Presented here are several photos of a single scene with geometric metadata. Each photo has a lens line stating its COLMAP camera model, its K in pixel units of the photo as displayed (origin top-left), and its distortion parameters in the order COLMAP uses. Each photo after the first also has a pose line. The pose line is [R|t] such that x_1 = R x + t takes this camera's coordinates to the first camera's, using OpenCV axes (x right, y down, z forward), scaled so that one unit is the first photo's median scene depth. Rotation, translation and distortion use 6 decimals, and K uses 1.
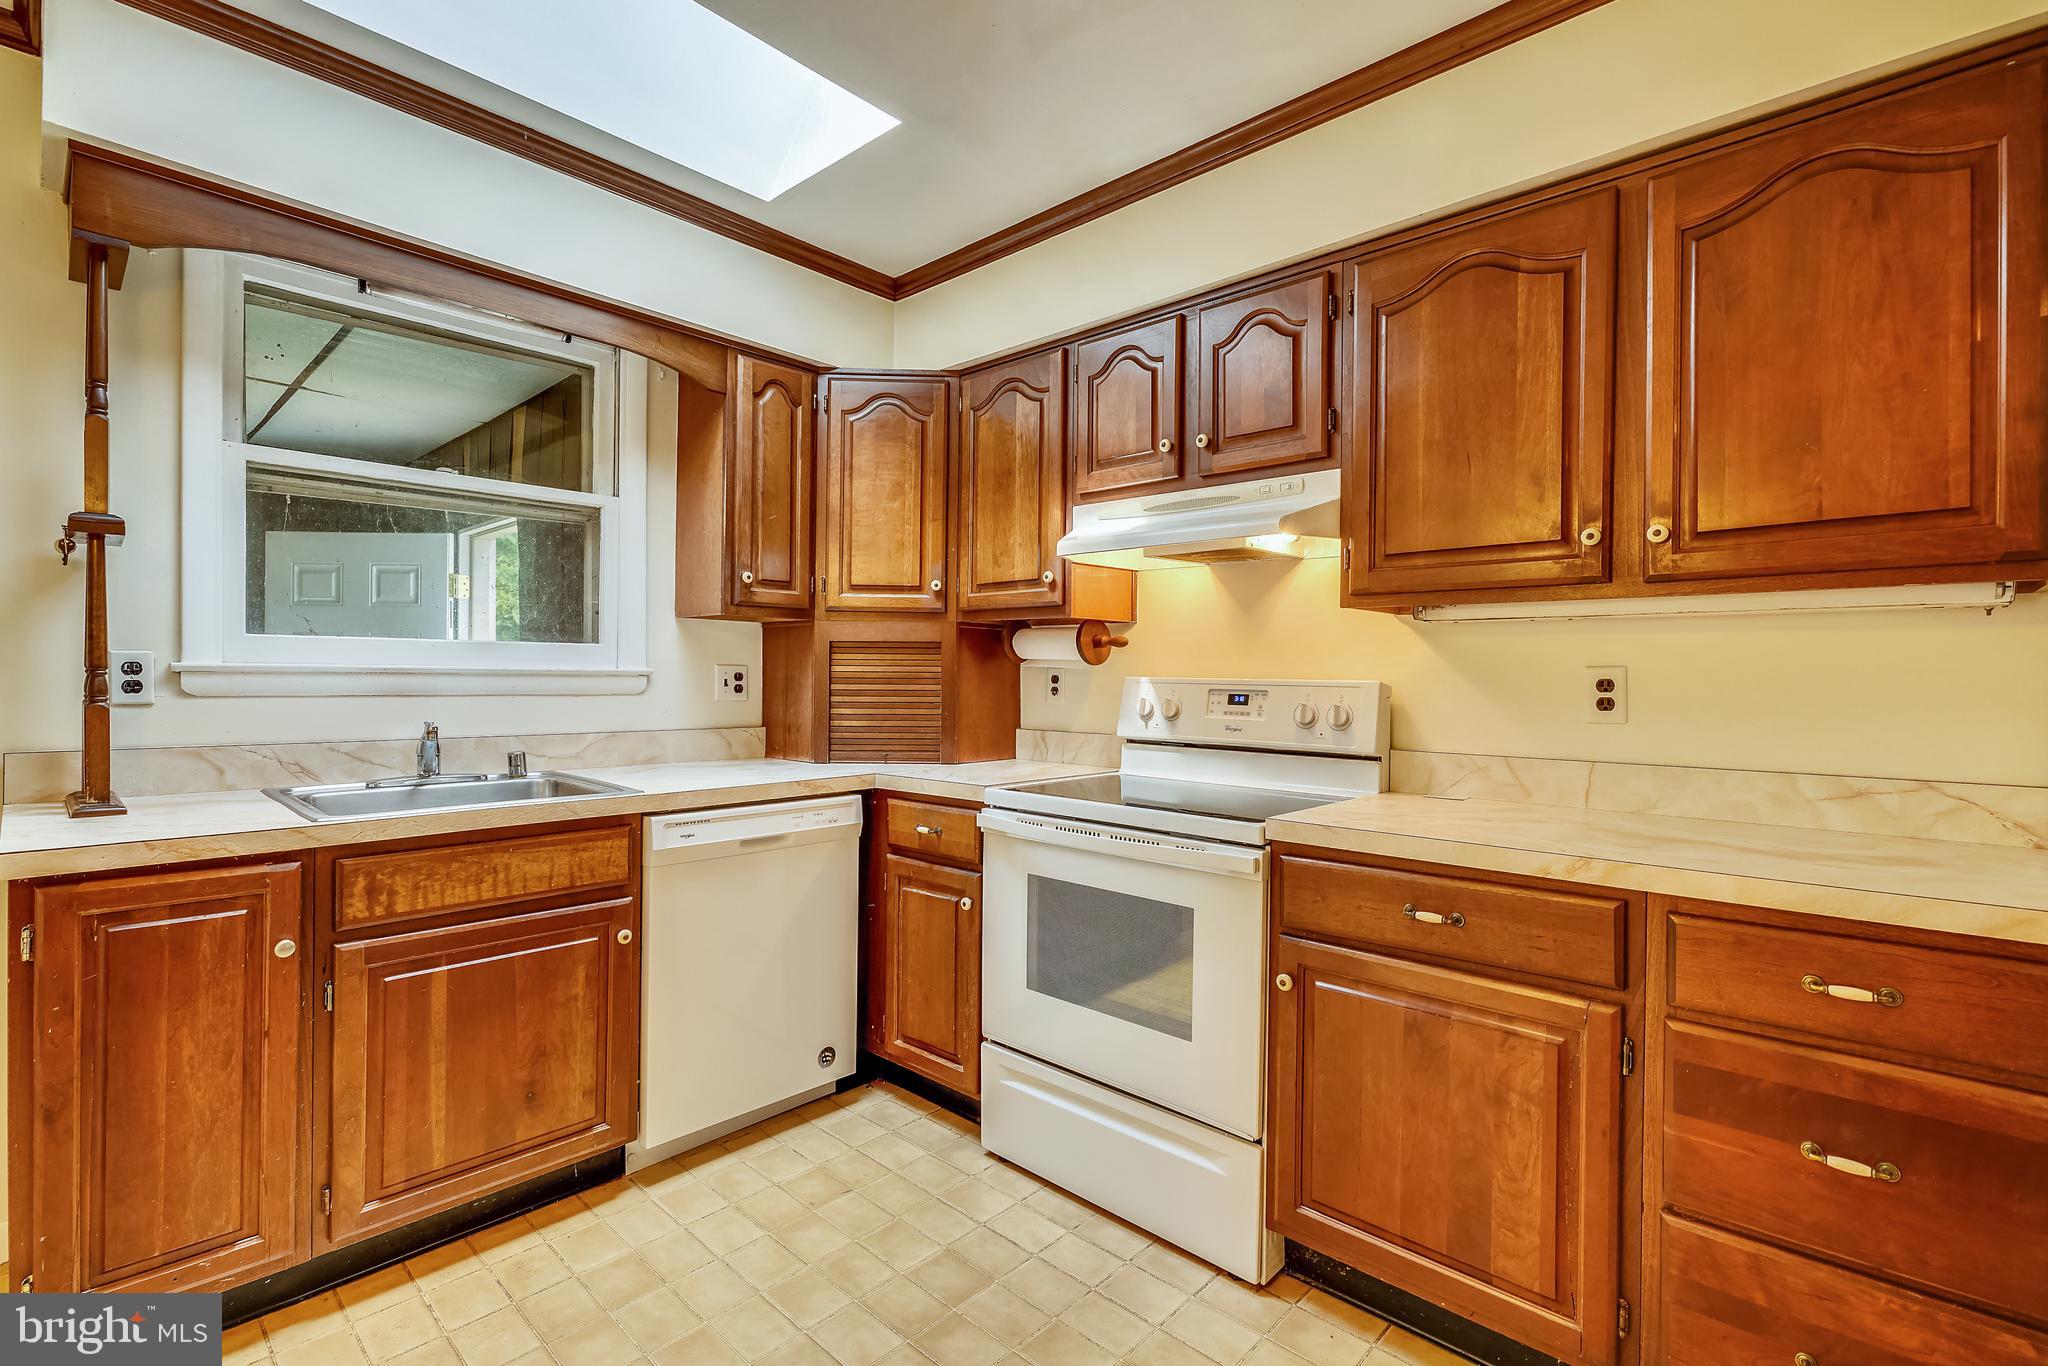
lens RADIAL K [[940.2, 0, 1010.9], [0, 940.2, 683.4], [0, 0, 1]] dist [0.009855, 0.001066]
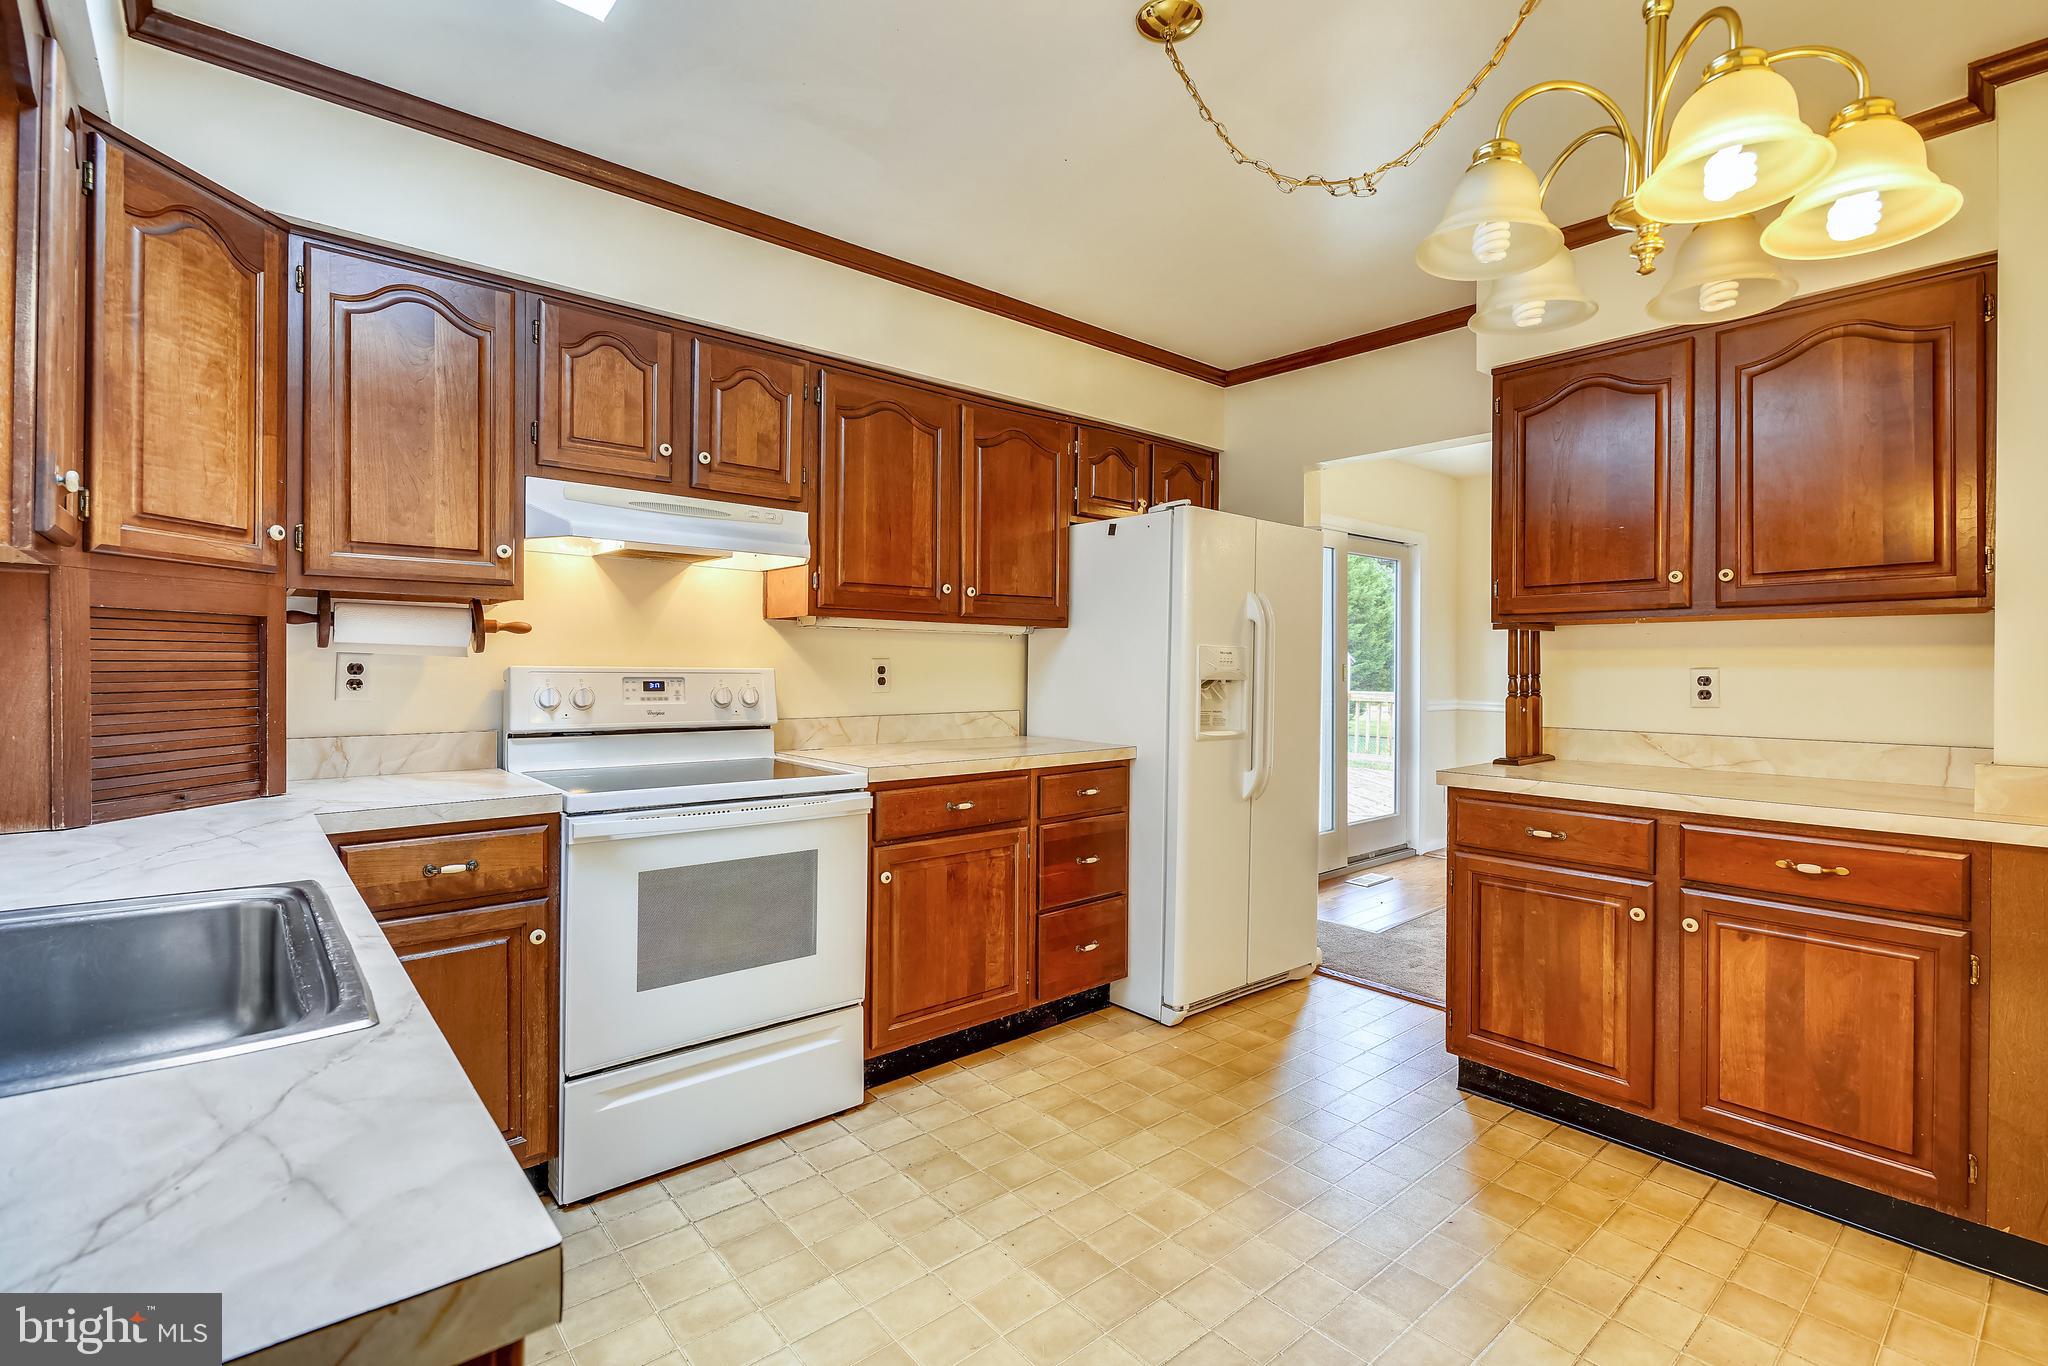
lens RADIAL K [[940.2, 0, 1008.7], [0, 940.2, 670.7], [0, 0, 1]] dist [0.009855, 0.001066]
pose [[0.115900, -0.011746, 0.993191, -0.850909], [0.004915, 0.999925, 0.011252, -0.011911], [-0.993249, 0.003578, 0.115949, 0.488185]]
